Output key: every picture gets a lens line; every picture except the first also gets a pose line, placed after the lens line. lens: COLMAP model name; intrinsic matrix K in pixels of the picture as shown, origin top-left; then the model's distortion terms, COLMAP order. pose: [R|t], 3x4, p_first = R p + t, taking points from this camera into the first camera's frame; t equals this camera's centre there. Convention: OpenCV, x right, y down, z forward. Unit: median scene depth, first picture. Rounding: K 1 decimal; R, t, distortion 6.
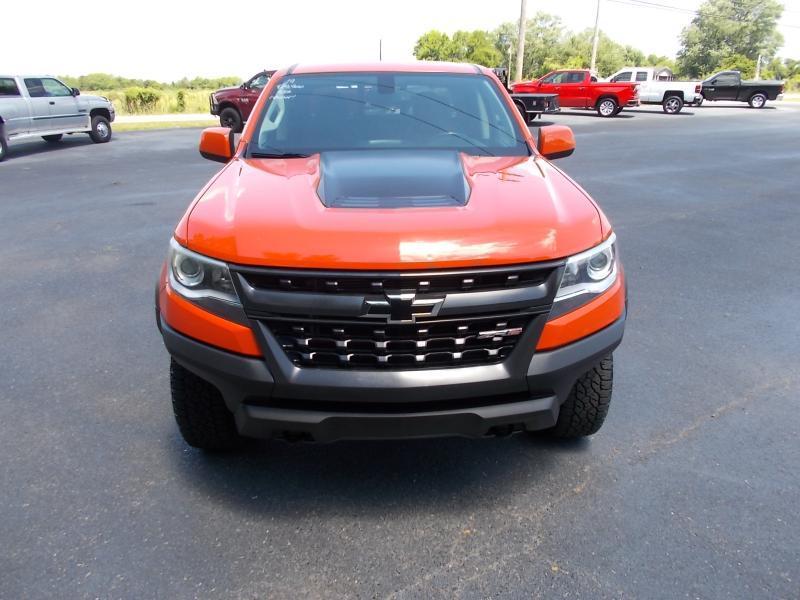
lens RADIAL K [[609.9, 0, 401.0], [0, 609.9, 297.9], [0, 0, 1]] dist [0.003398, -0.015323]
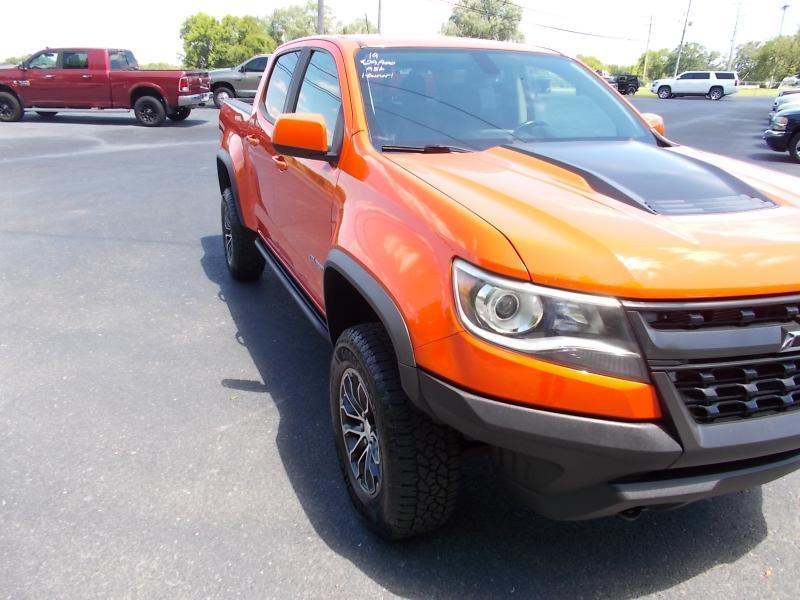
lens RADIAL K [[614.3, 0, 400.0], [0, 614.3, 300.0], [0, 0, 1]] dist [-0.010317, -0.008756]
pose [[0.940433, -0.093267, 0.326935, -0.617204], [0.087251, 0.995638, 0.033055, -0.082658], [-0.328592, -0.002561, 0.944469, 0.322570]]
